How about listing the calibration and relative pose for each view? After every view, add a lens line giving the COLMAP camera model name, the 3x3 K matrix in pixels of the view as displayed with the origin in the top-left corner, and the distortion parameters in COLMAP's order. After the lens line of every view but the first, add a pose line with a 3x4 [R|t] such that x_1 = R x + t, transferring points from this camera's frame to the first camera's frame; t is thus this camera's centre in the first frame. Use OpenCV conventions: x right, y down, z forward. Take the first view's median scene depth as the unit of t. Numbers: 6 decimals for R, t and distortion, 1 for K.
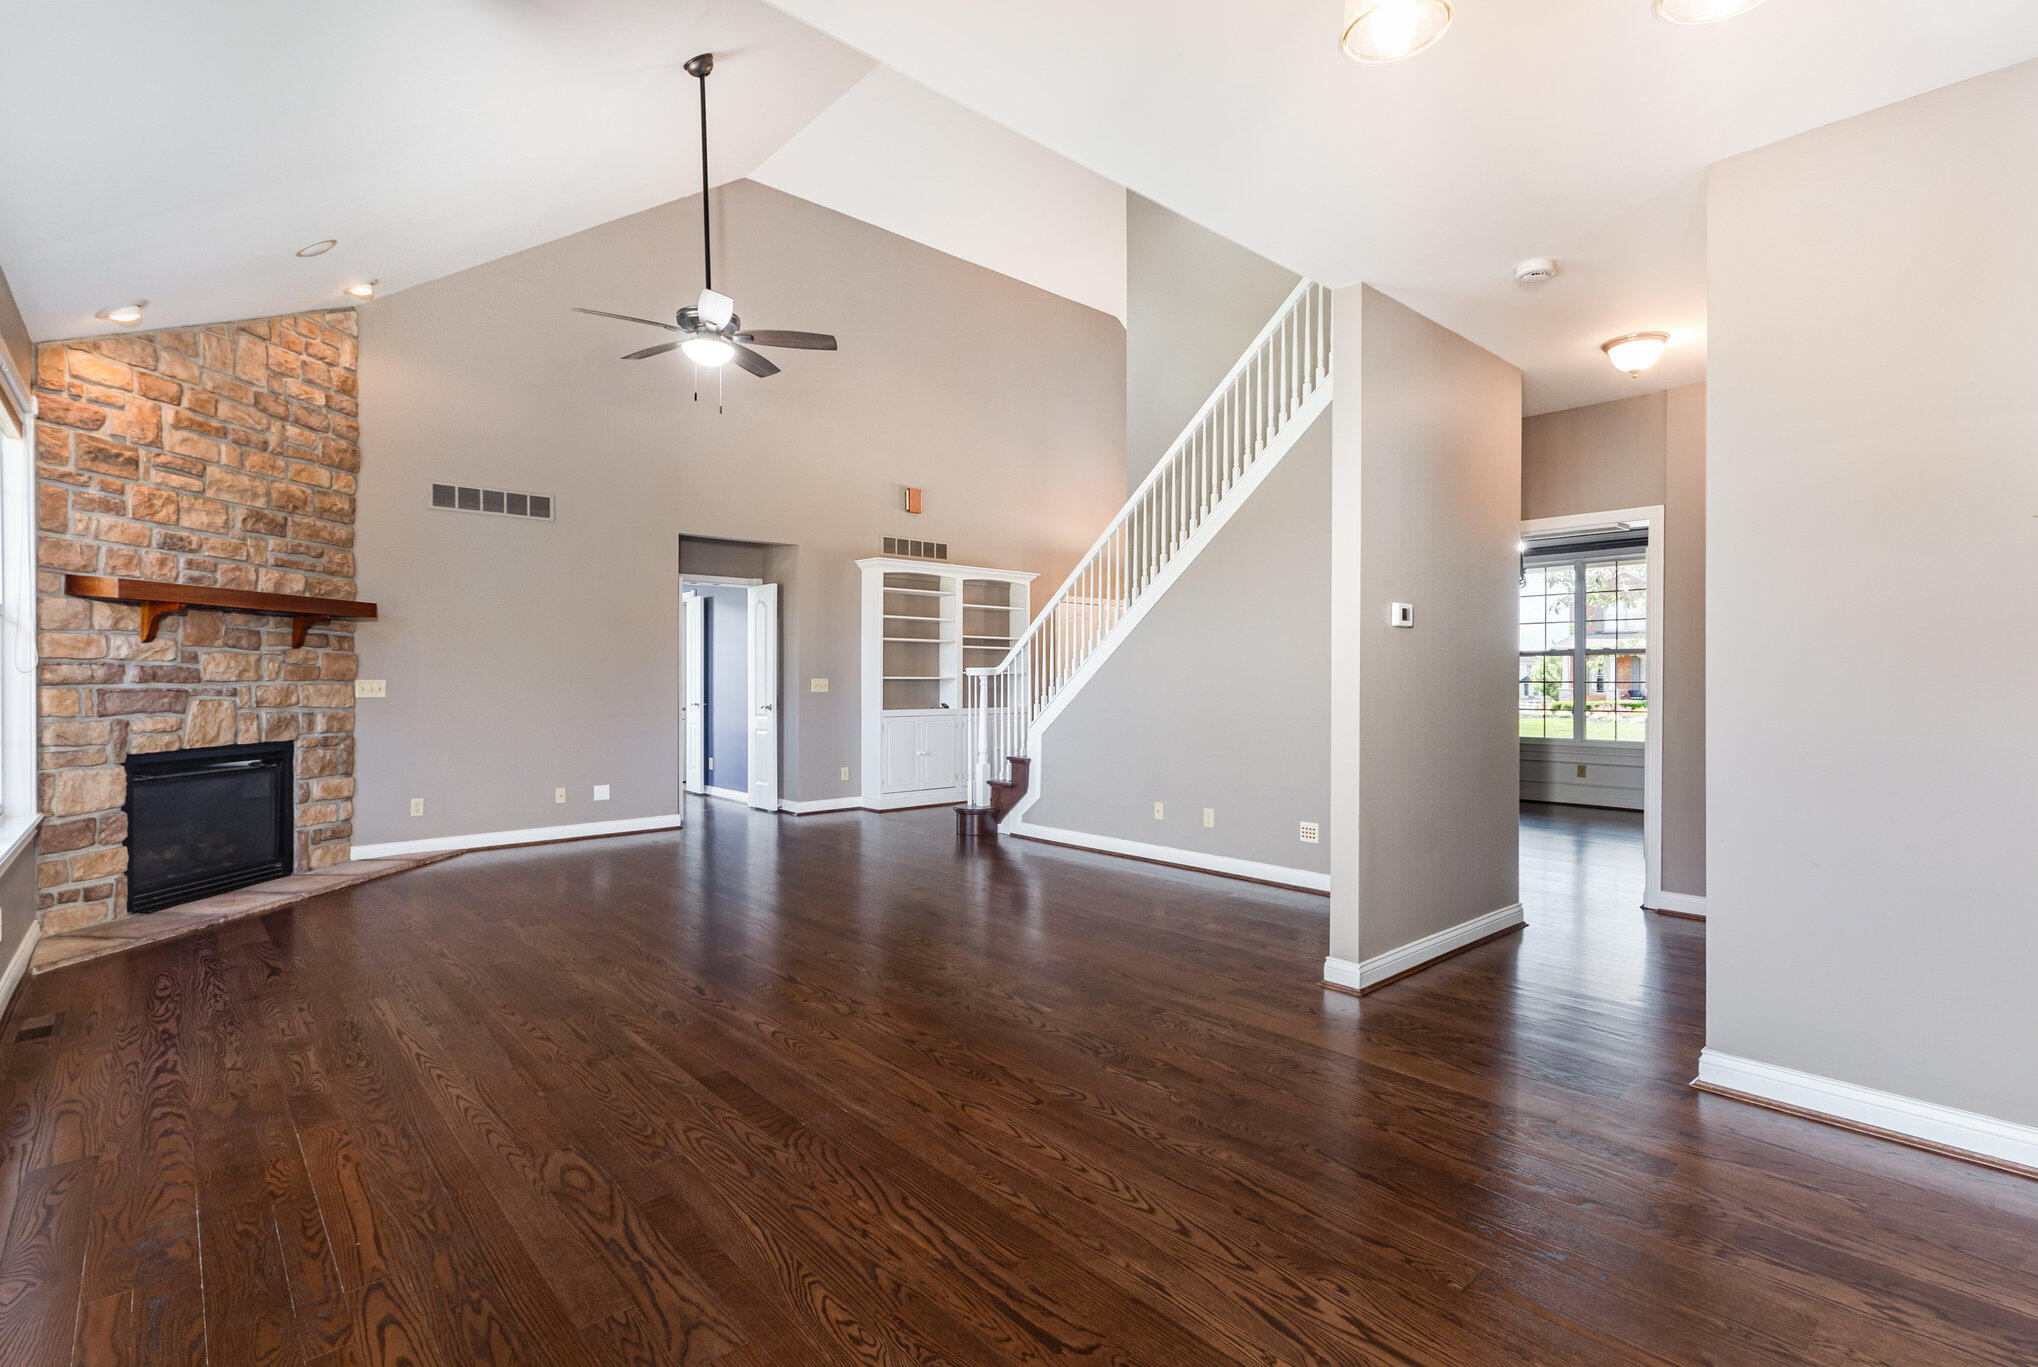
lens RADIAL K [[959.1, 0, 1022.5], [0, 959.1, 684.2], [0, 0, 1]] dist [0.010554, 0.002383]
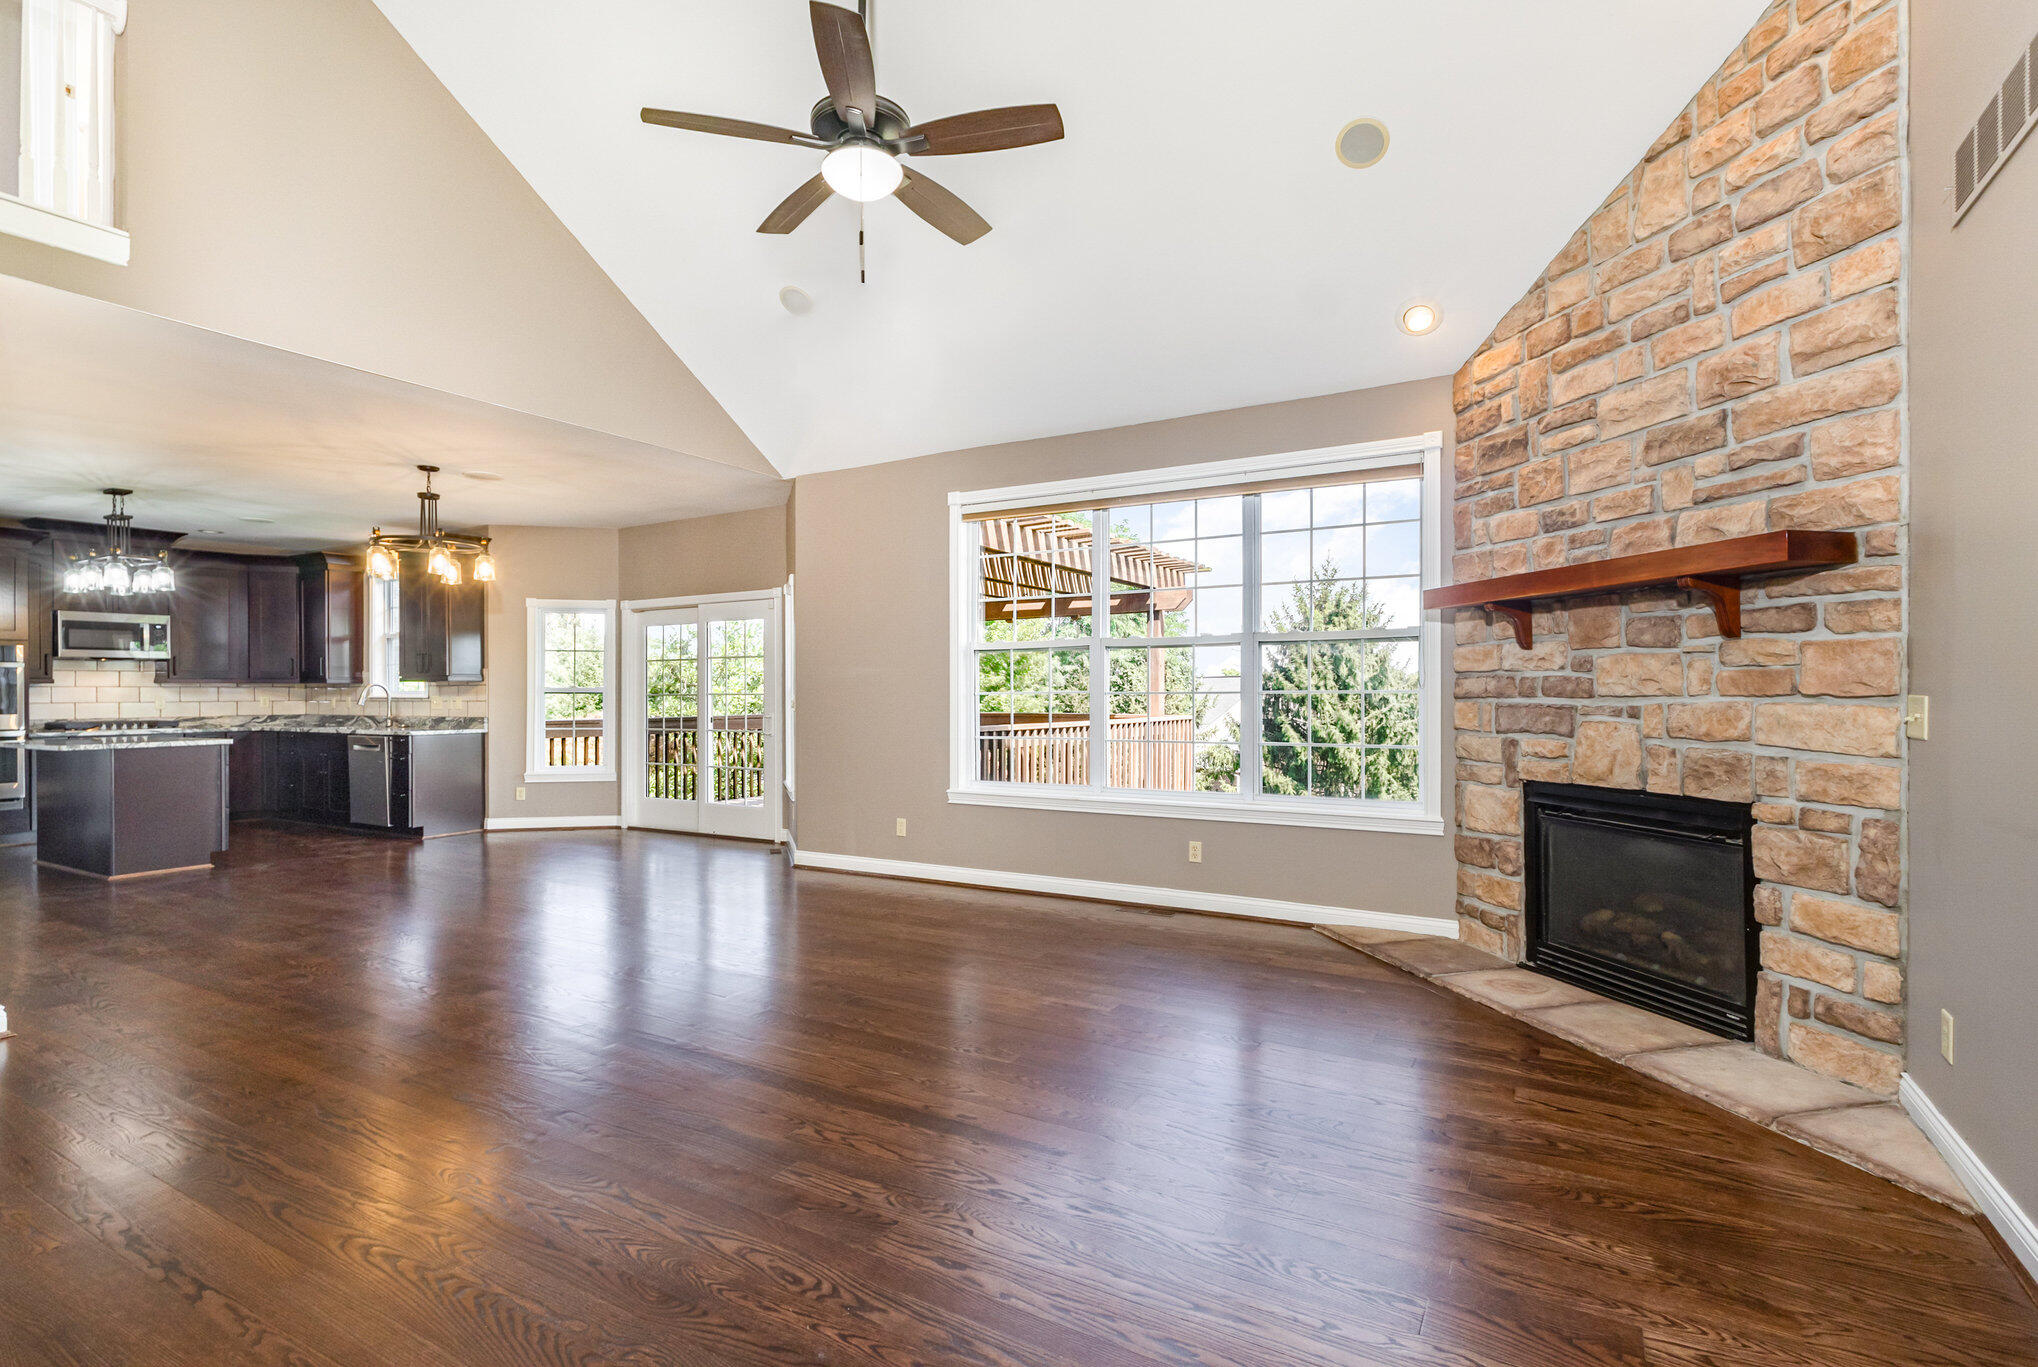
lens RADIAL K [[959.1, 0, 1017.4], [0, 959.1, 685.1], [0, 0, 1]] dist [0.010554, 0.002383]
pose [[-0.949091, 0.008868, -0.314877, -0.204670], [0.008702, 0.999960, 0.001935, -0.016613], [0.314881, -0.000904, -0.949131, 1.580645]]
